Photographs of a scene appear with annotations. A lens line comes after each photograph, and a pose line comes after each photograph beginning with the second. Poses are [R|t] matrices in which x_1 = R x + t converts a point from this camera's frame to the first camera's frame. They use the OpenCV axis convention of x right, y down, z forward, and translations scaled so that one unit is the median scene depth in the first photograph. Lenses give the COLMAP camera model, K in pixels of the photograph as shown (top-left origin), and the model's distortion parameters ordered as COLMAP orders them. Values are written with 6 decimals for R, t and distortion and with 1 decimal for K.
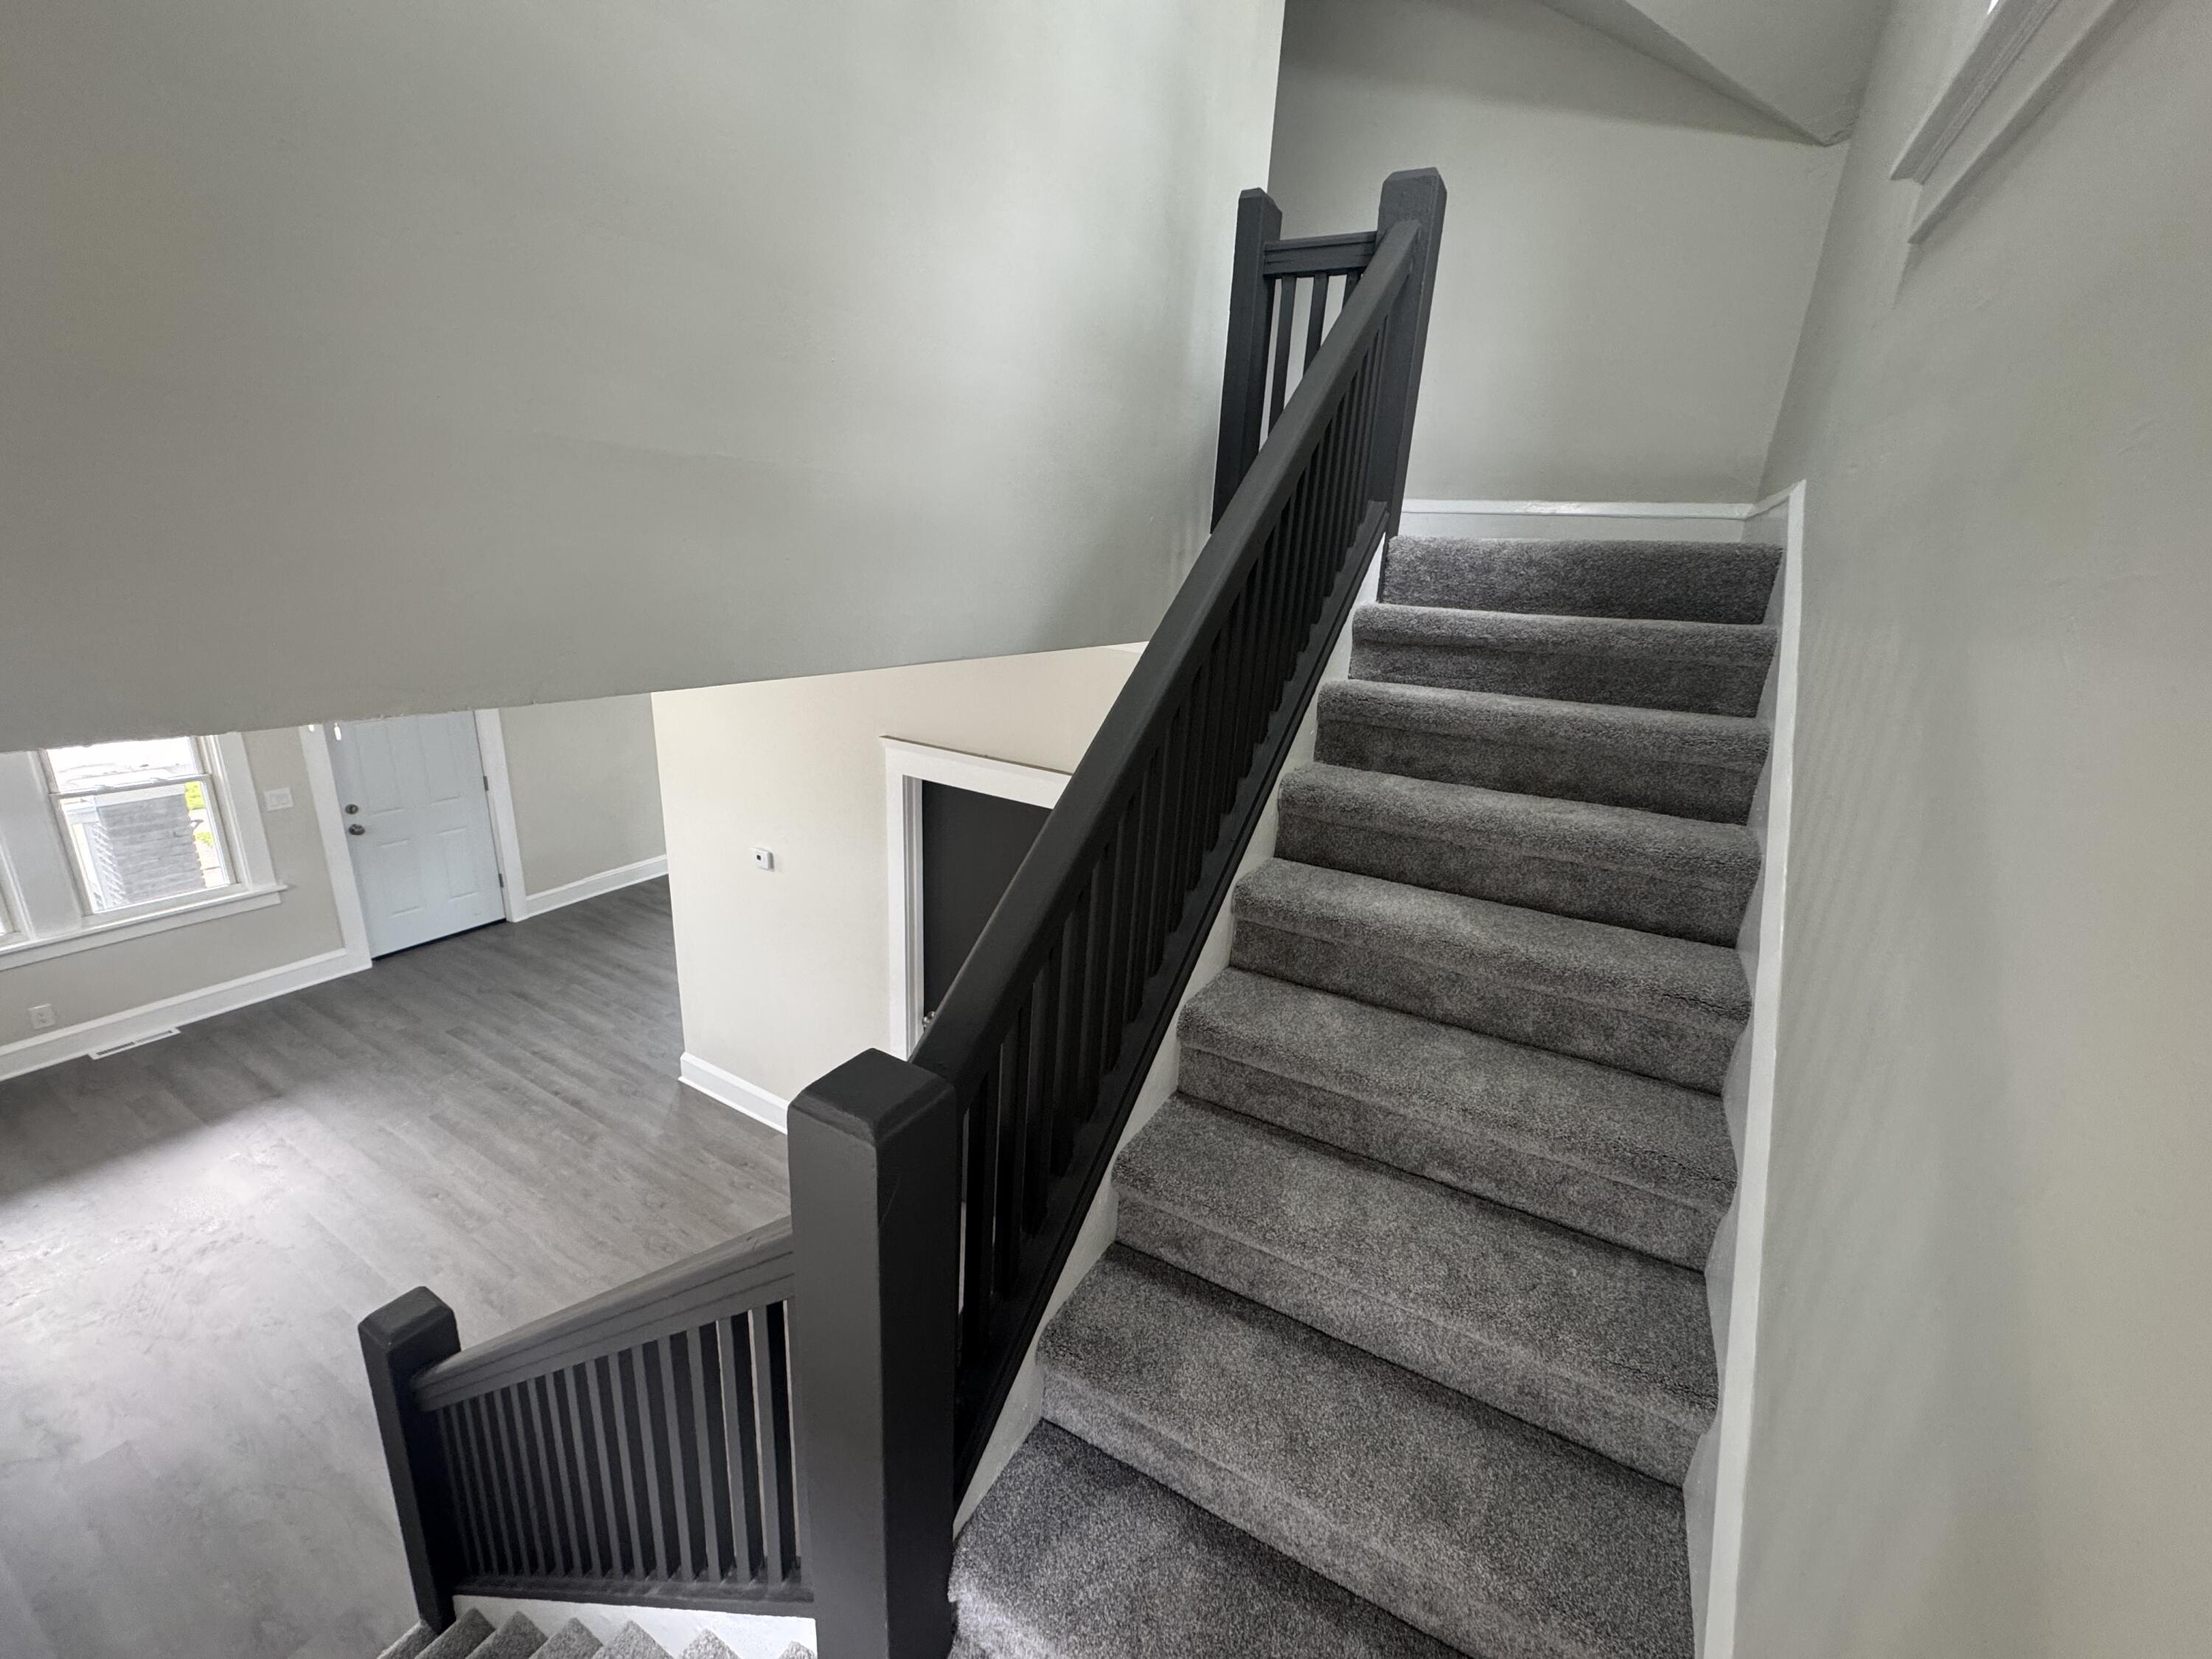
lens RADIAL K [[885.2, 0, 1109.5], [0, 885.2, 828.2], [0, 0, 1]] dist [-0.001028, 0.000135]
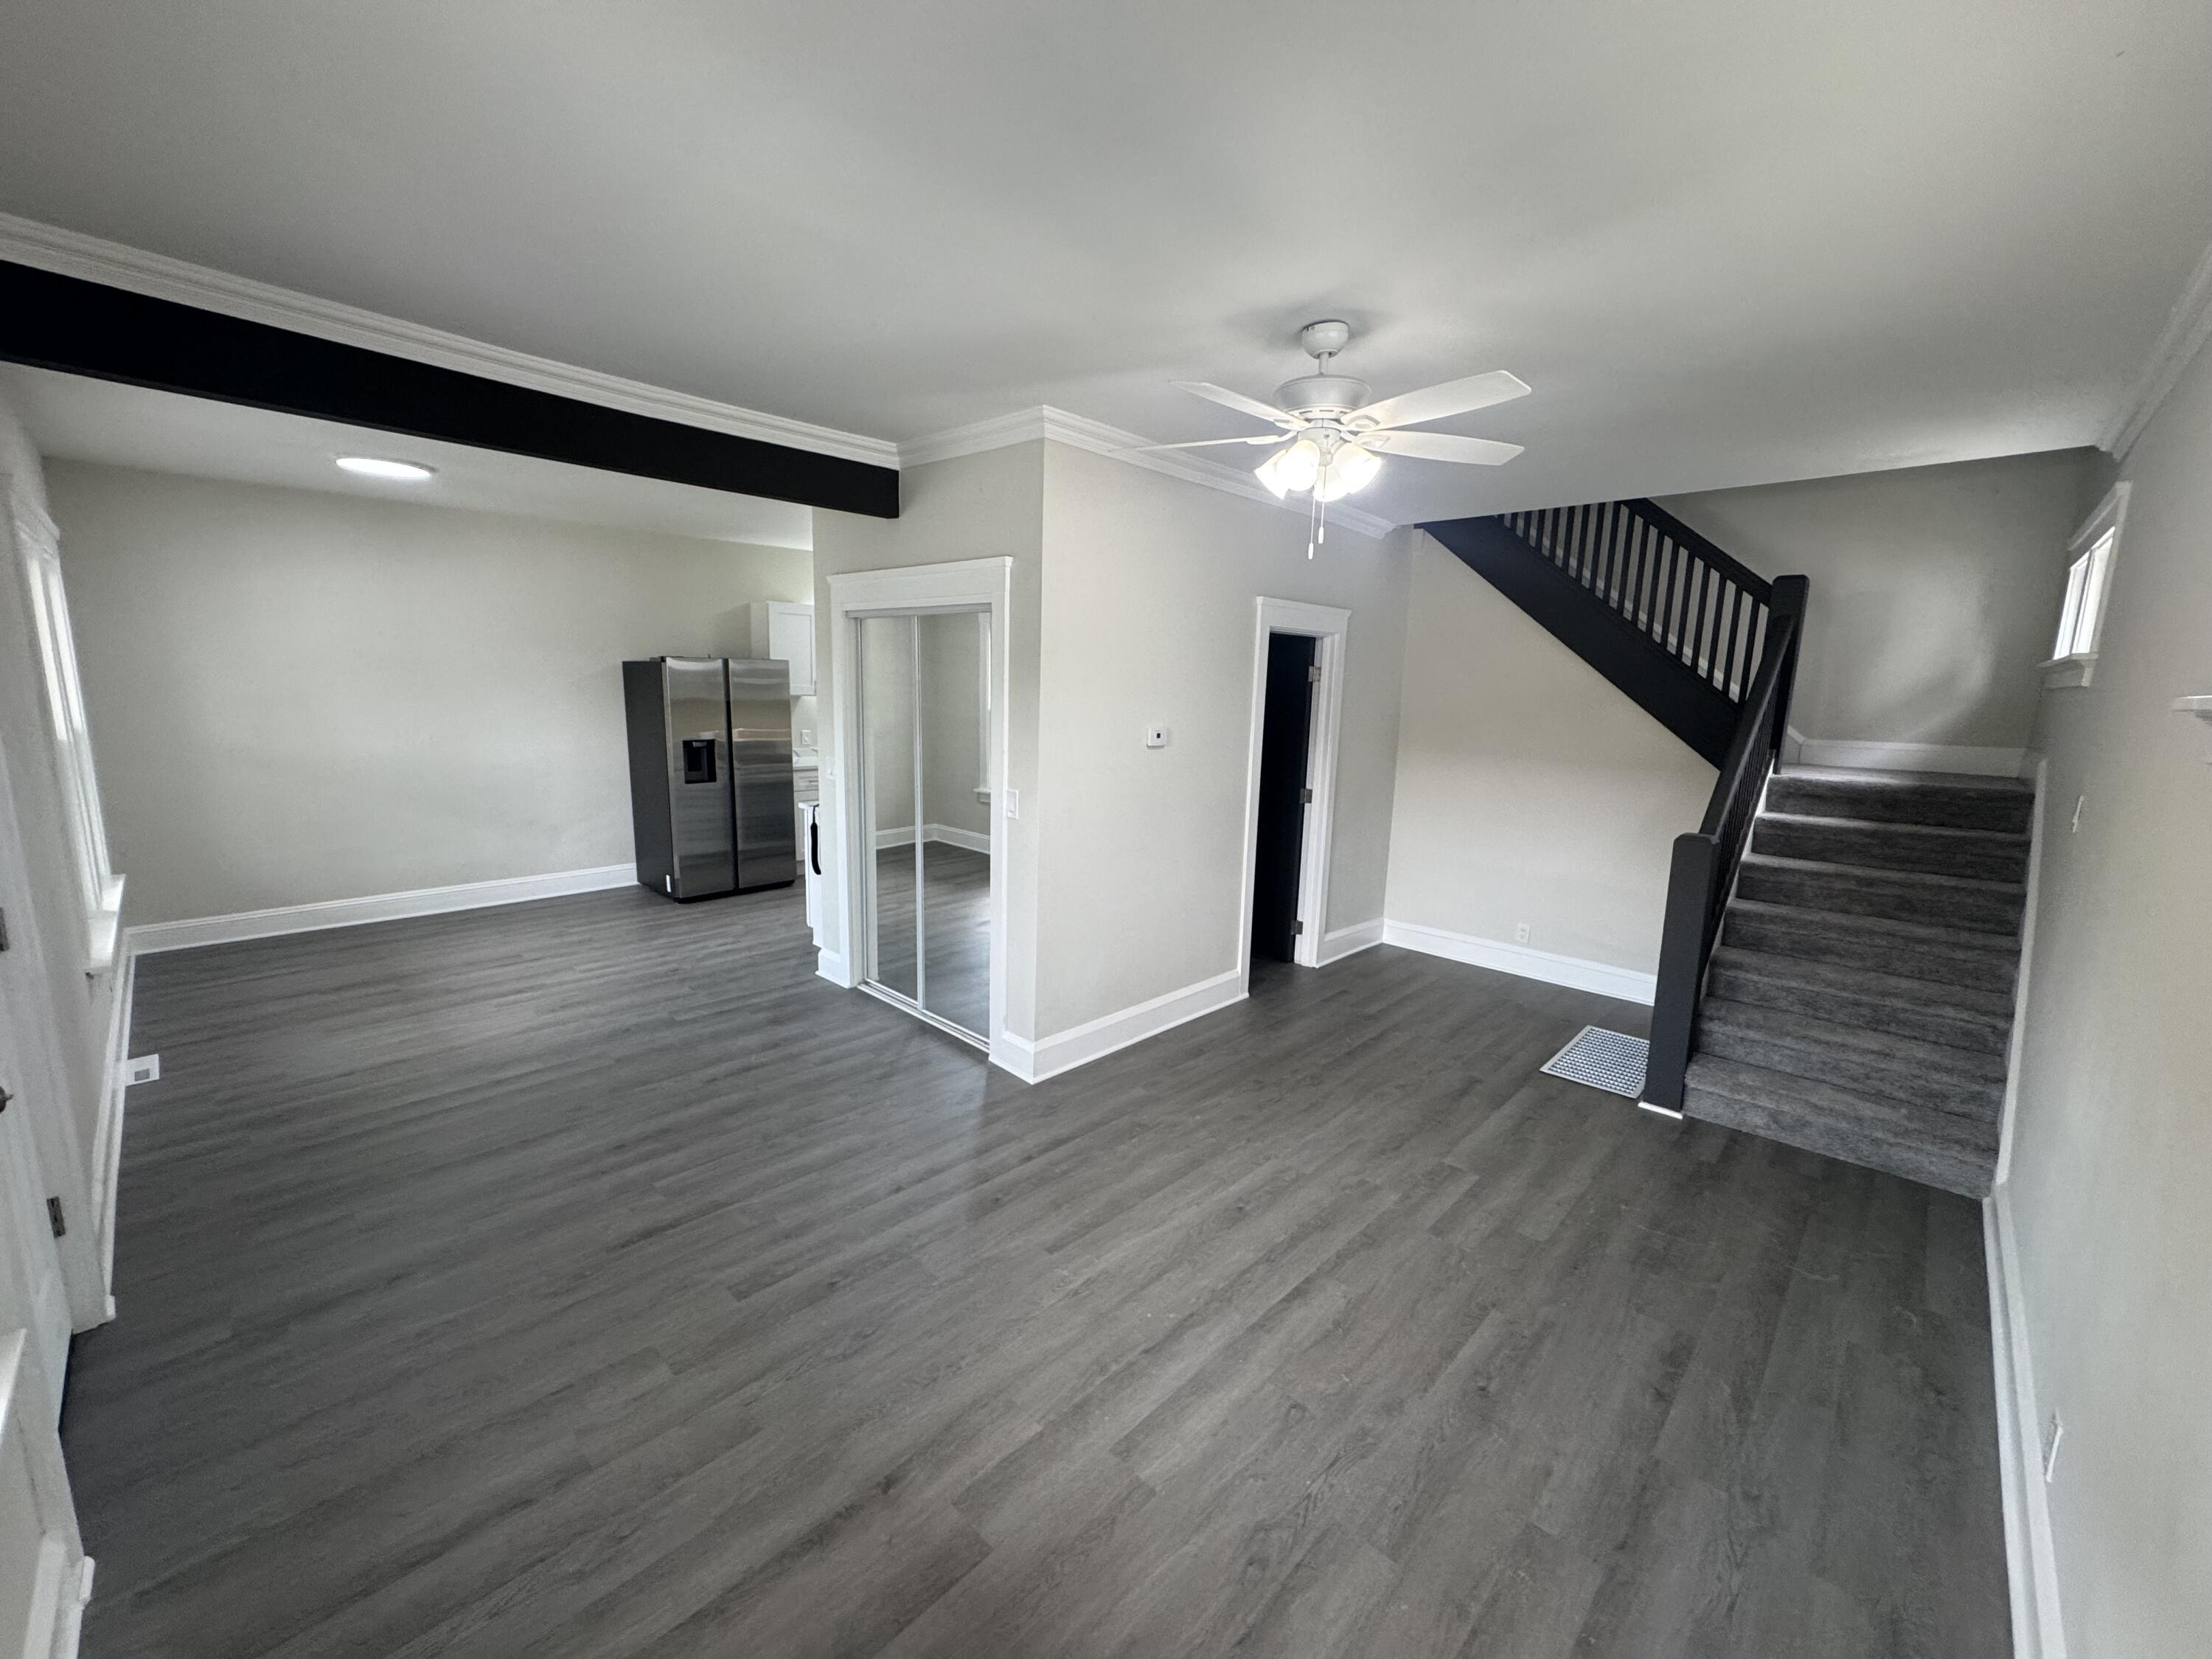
lens RADIAL K [[885.2, 0, 1109.5], [0, 885.2, 828.2], [0, 0, 1]] dist [-0.001028, 0.000135]
pose [[0.243531, -0.214184, 0.945948, -1.214394], [0.275584, 0.950393, 0.144243, -0.025675], [-0.929917, 0.225560, 0.290476, 0.690605]]
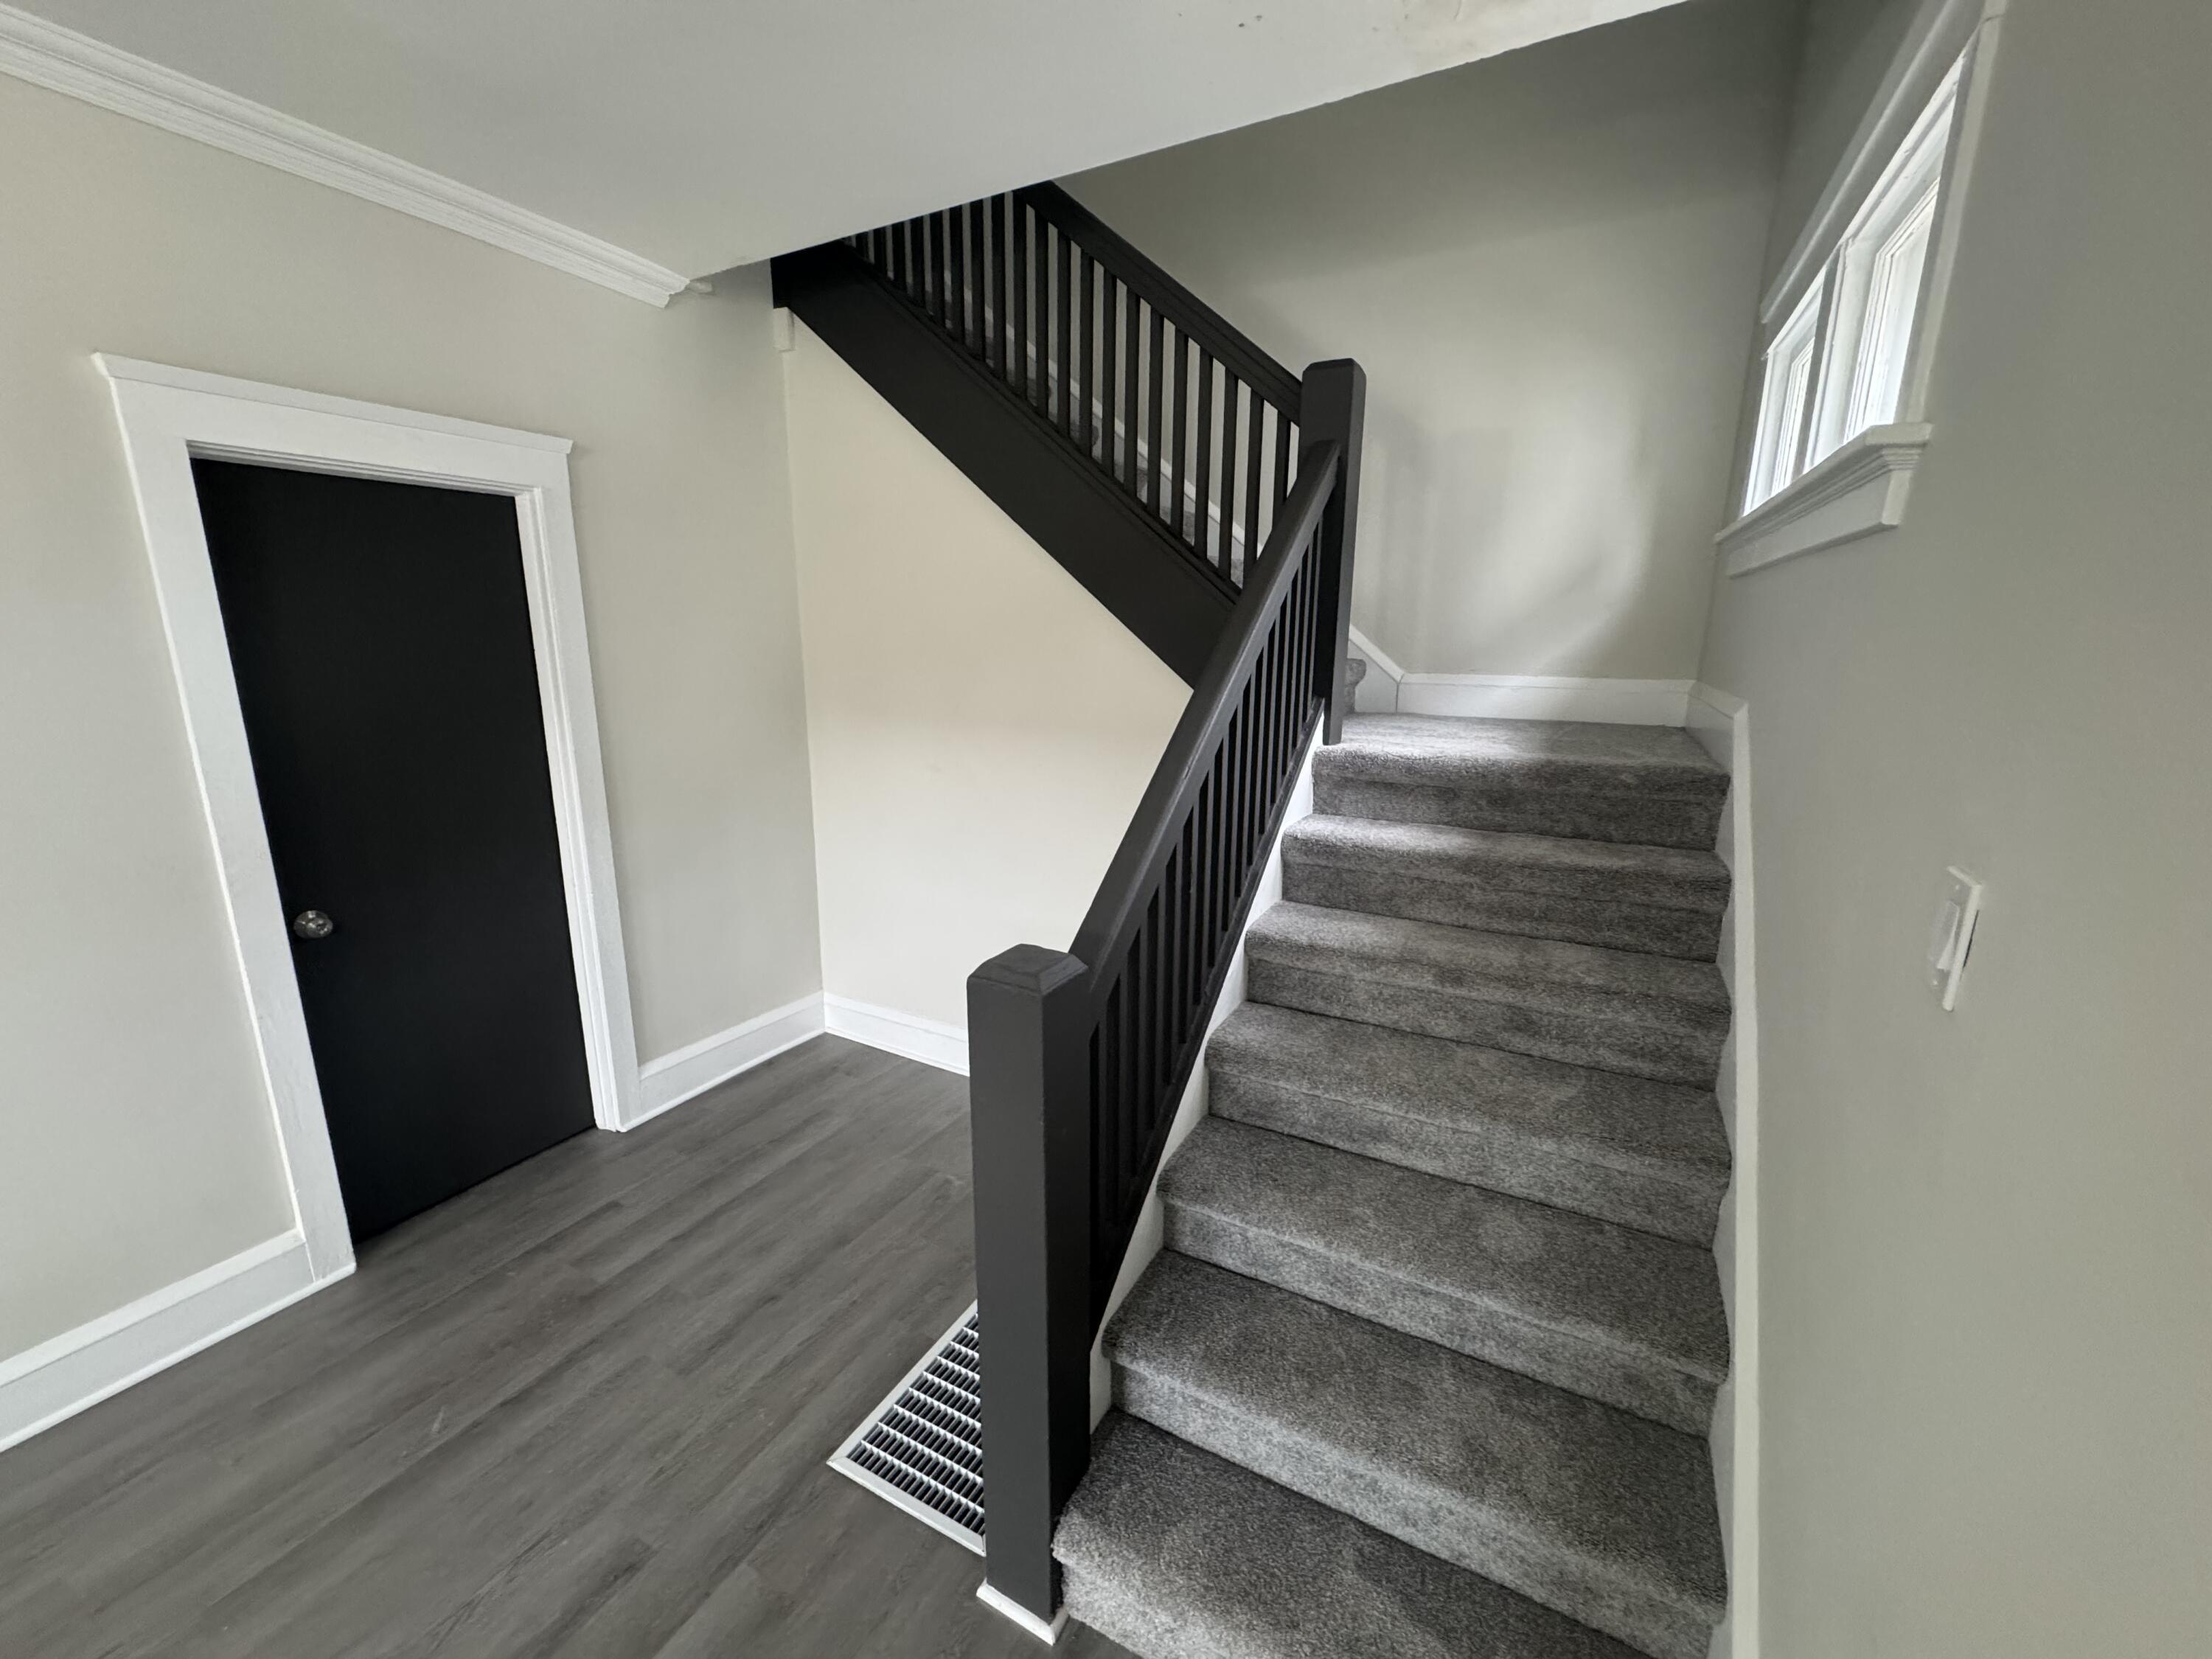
lens RADIAL K [[885.2, 0, 1109.5], [0, 885.2, 828.2], [0, 0, 1]] dist [-0.001028, 0.000135]
pose [[-0.012997, -0.288037, 0.957531, -0.615509], [0.287327, 0.916149, 0.279489, 0.122400], [-0.957744, 0.278757, 0.070853, 0.376292]]
